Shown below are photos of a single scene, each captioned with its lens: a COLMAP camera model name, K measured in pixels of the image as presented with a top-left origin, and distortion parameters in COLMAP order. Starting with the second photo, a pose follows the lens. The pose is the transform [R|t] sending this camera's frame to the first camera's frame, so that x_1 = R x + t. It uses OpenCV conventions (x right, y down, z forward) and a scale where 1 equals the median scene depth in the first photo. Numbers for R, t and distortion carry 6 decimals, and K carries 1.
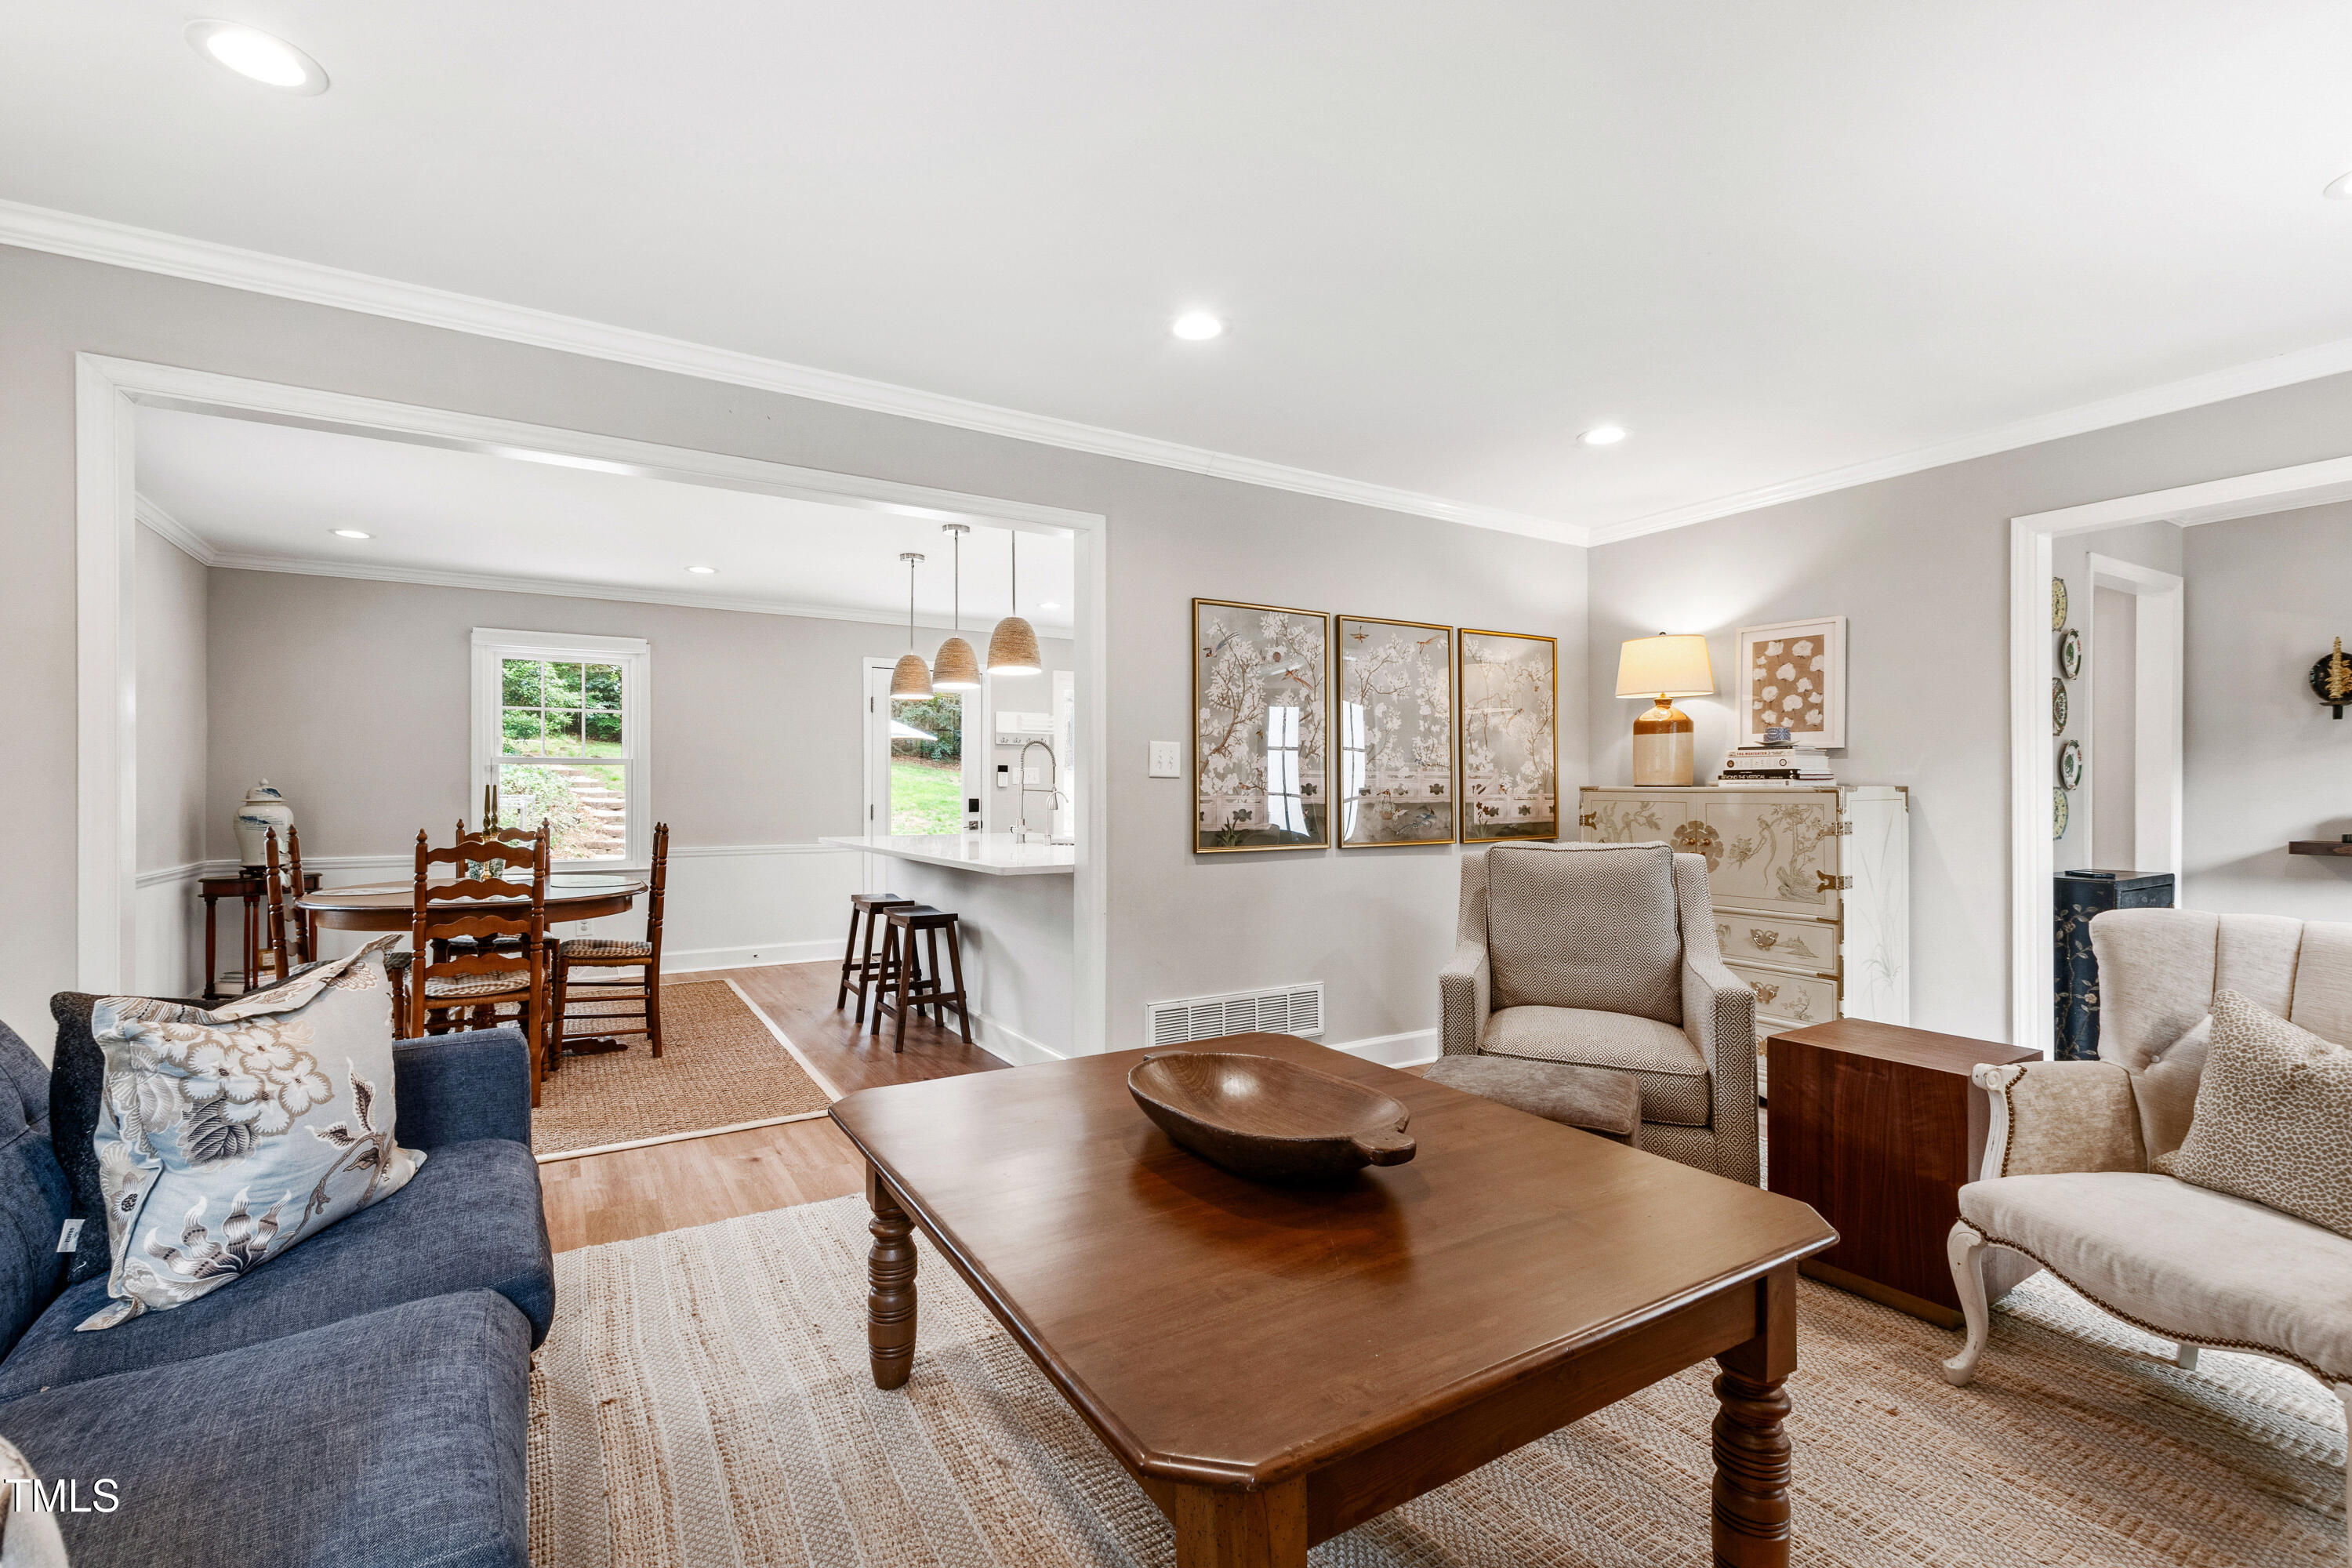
lens RADIAL K [[1024.6, 0, 1158.3], [0, 1024.6, 786.4], [0, 0, 1]] dist [0.002388, -0.002404]
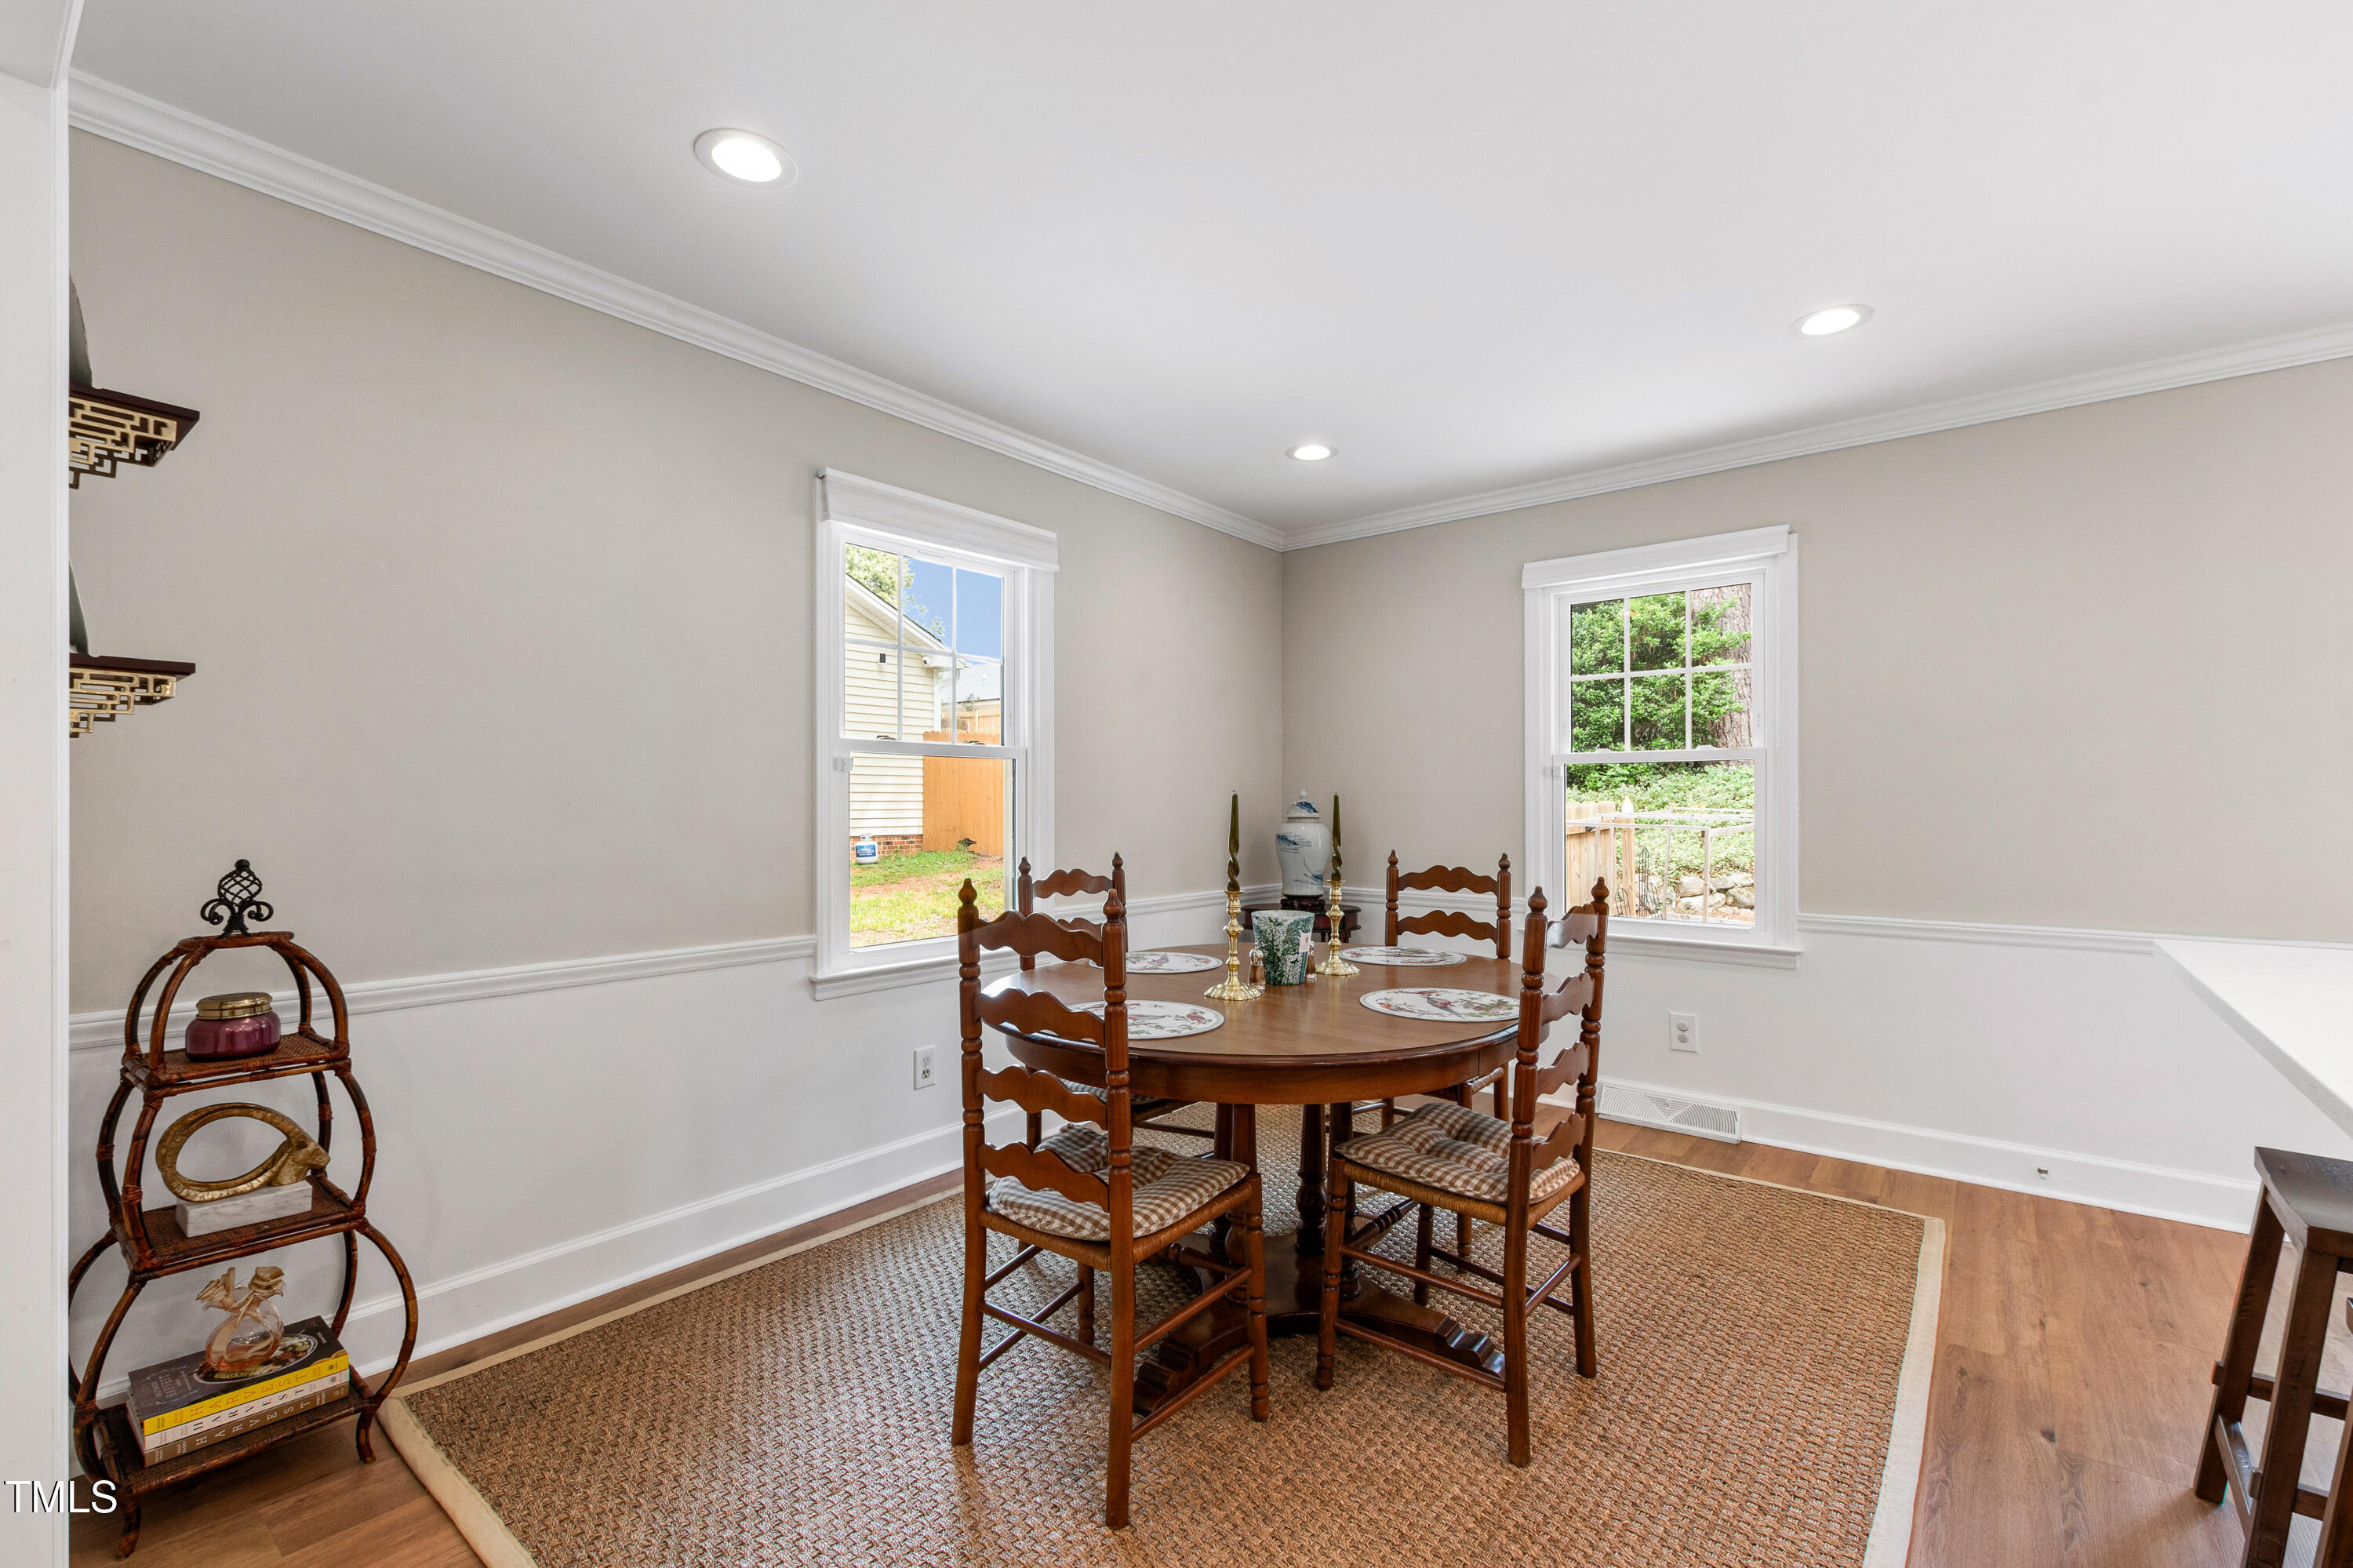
lens RADIAL K [[1025.1, 0, 1174.4], [0, 1025.1, 801.4], [0, 0, 1]] dist [0.002388, -0.002404]
pose [[0.348816, -0.002419, -0.937188, -0.181094], [0.001121, 0.999997, -0.002164, 0.004229], [0.937190, -0.000296, 0.348818, 0.854766]]
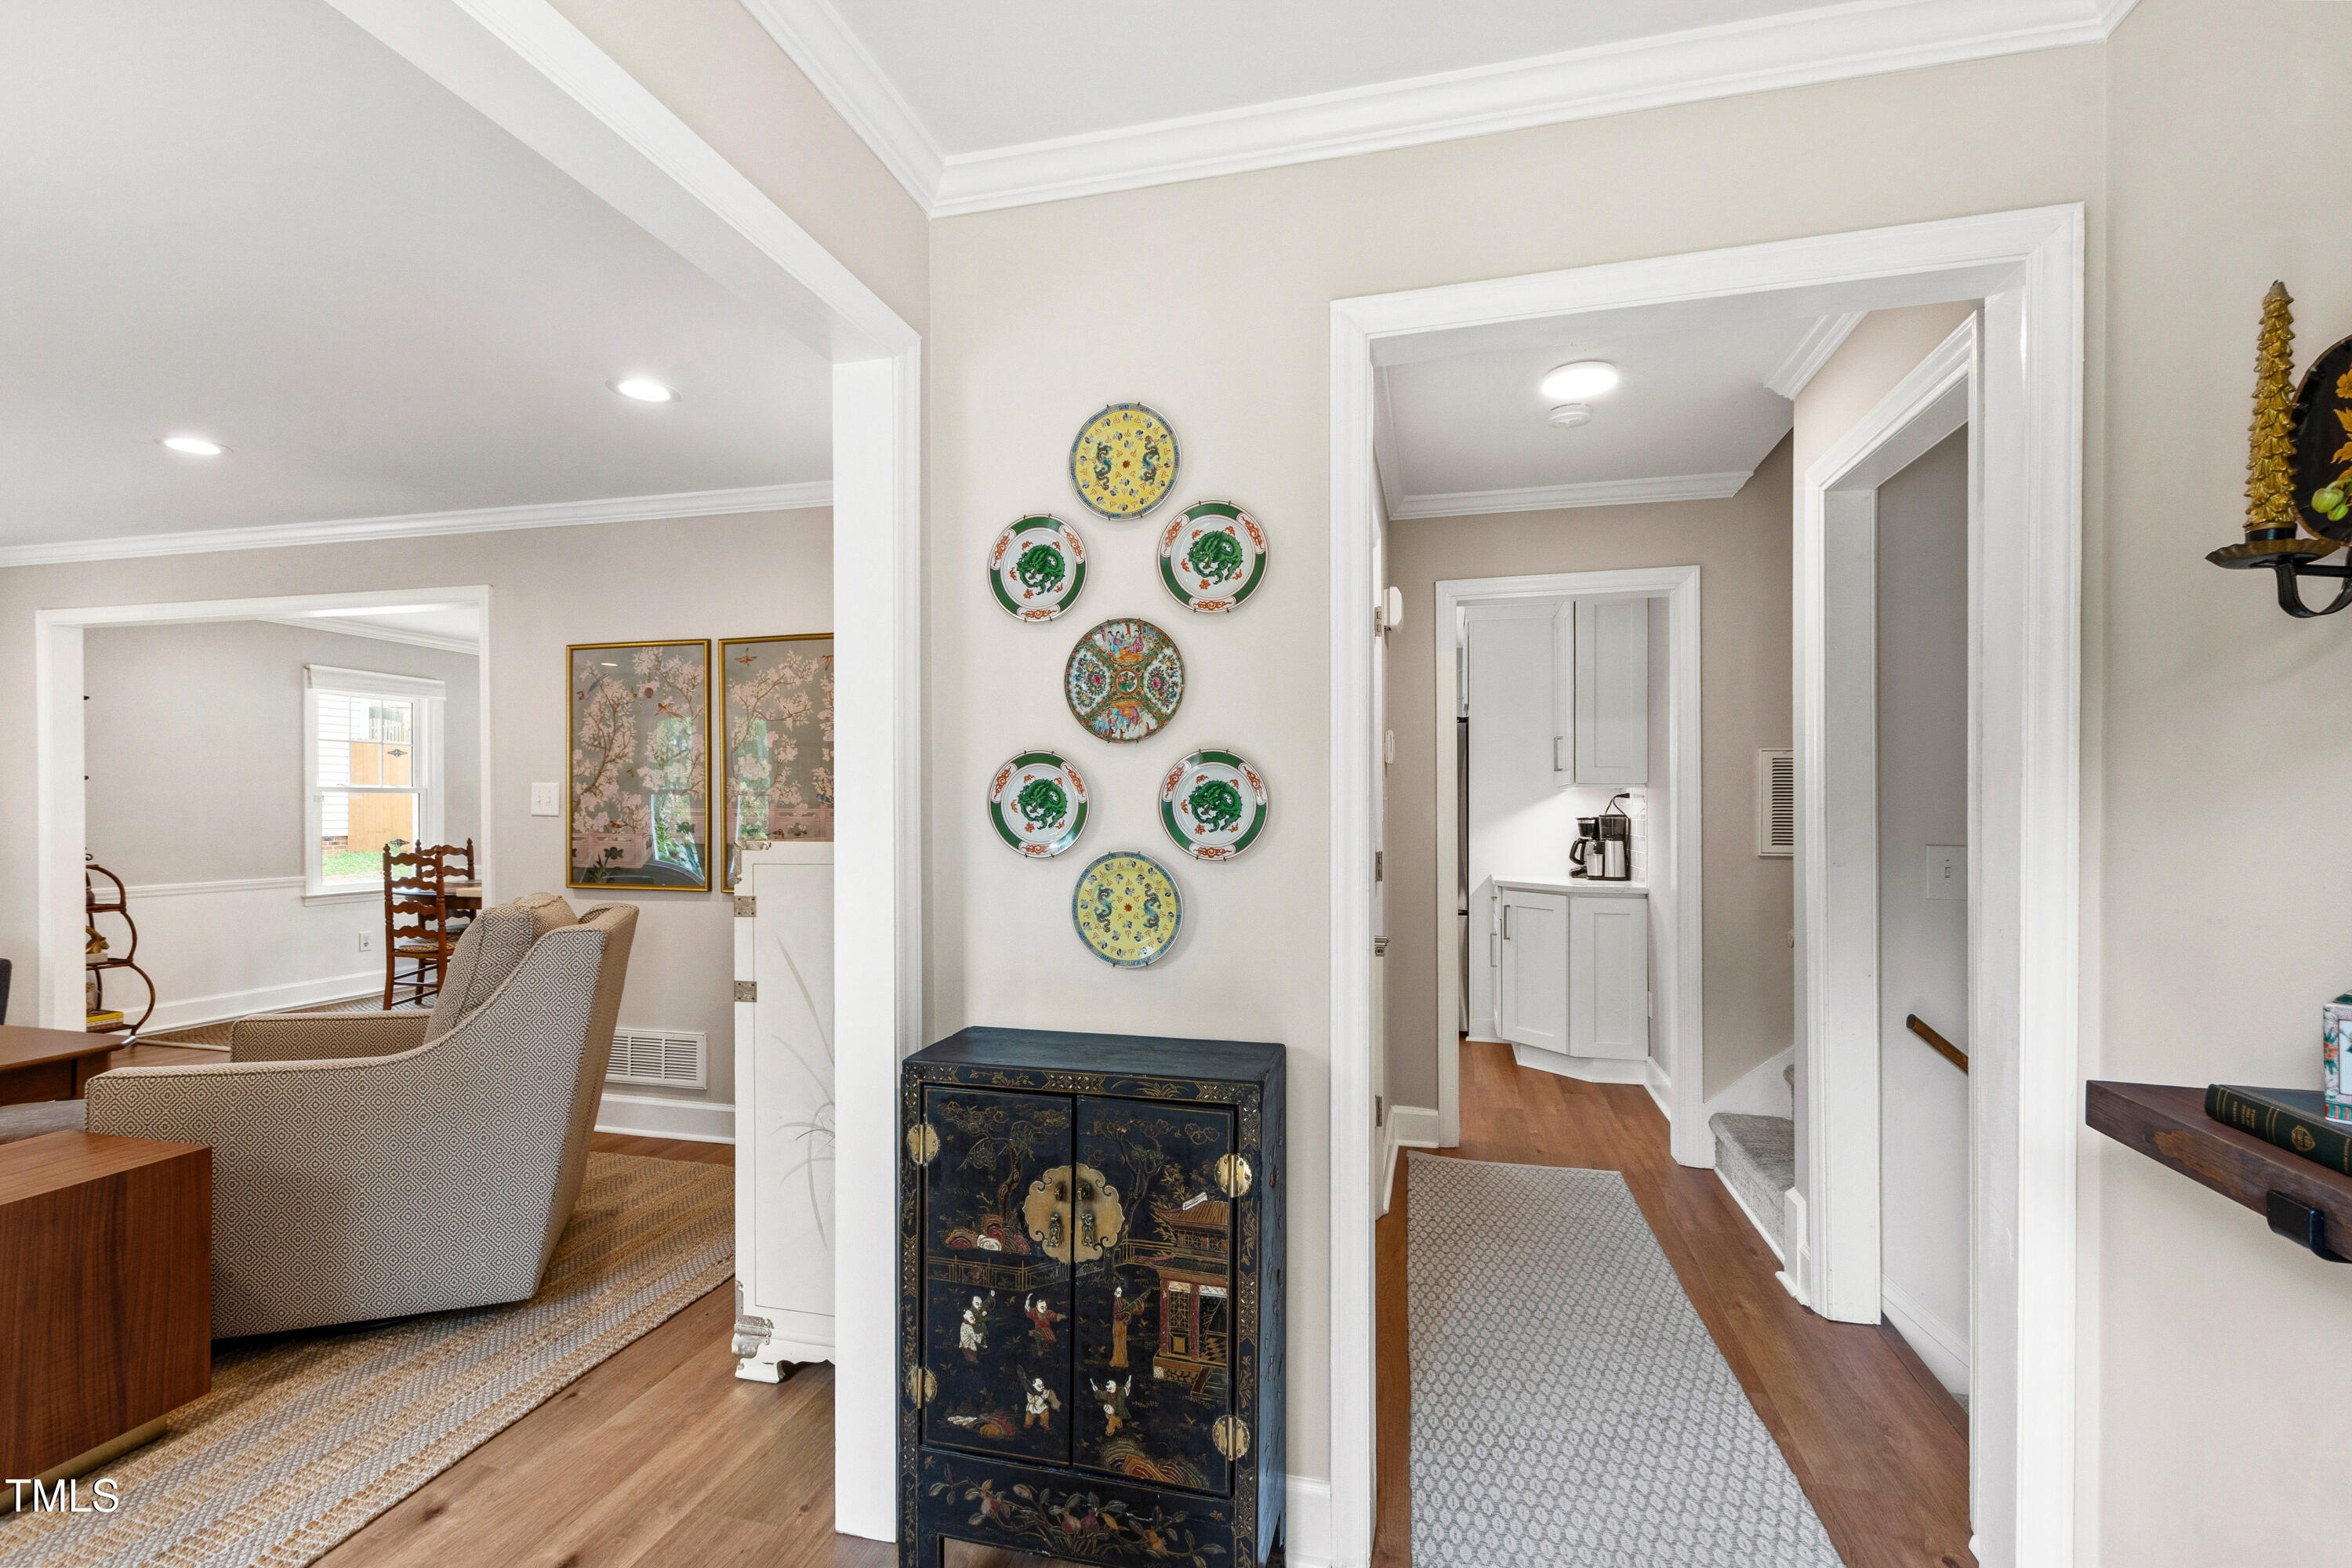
lens RADIAL K [[1024.6, 0, 1175.9], [0, 1024.6, 796.6], [0, 0, 1]] dist [0.002388, -0.002404]
pose [[0.719120, -0.002275, -0.694882, 1.184324], [0.000997, 0.999997, -0.002242, -0.024901], [0.694886, 0.000919, 0.719120, 0.658049]]
